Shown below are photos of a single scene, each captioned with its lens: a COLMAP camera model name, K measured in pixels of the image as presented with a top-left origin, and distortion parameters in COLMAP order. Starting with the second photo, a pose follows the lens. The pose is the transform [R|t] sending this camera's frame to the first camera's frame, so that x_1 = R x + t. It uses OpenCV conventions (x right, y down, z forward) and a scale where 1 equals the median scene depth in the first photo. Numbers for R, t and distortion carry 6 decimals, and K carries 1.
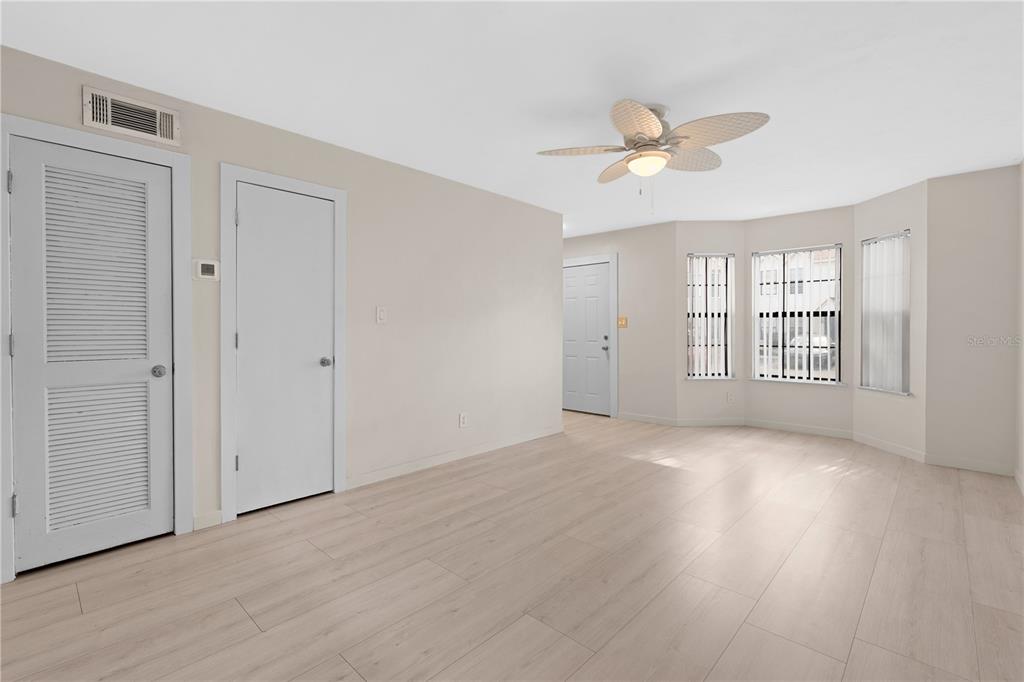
lens RADIAL K [[464.0, 0, 509.5], [0, 464.0, 328.3], [0, 0, 1]] dist [-0.012830, 0.006406]
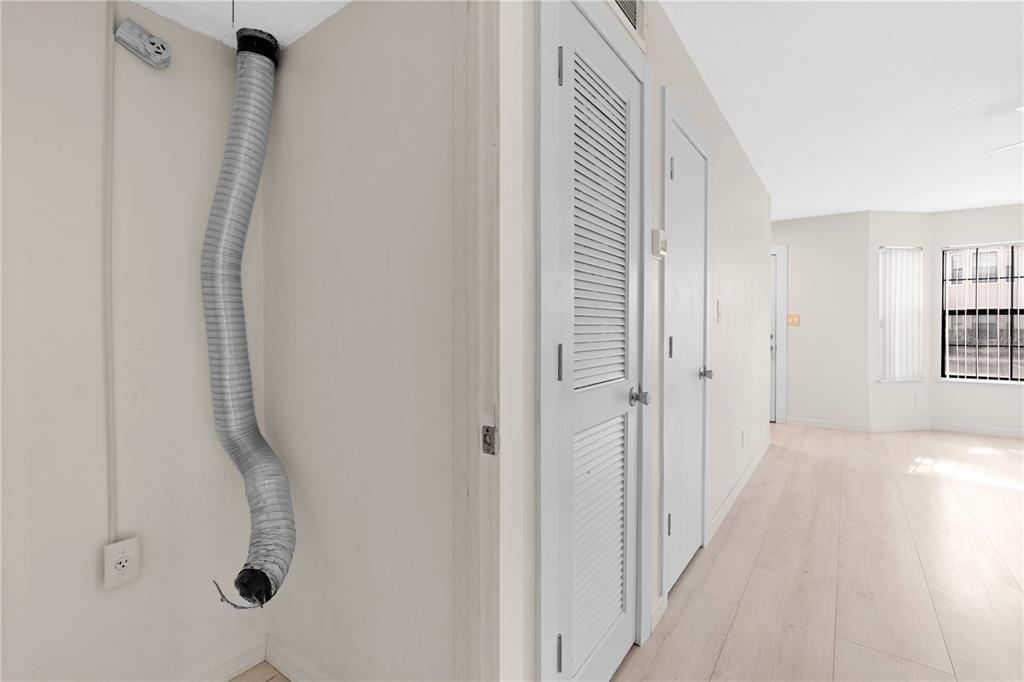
lens RADIAL K [[464.0, 0, 509.5], [0, 464.0, 328.3], [0, 0, 1]] dist [-0.012830, 0.006406]
pose [[0.992439, -0.000157, 0.122739, -0.506985], [-0.000853, 0.999966, 0.008176, -0.004031], [-0.122736, -0.008219, 0.992405, 0.190755]]
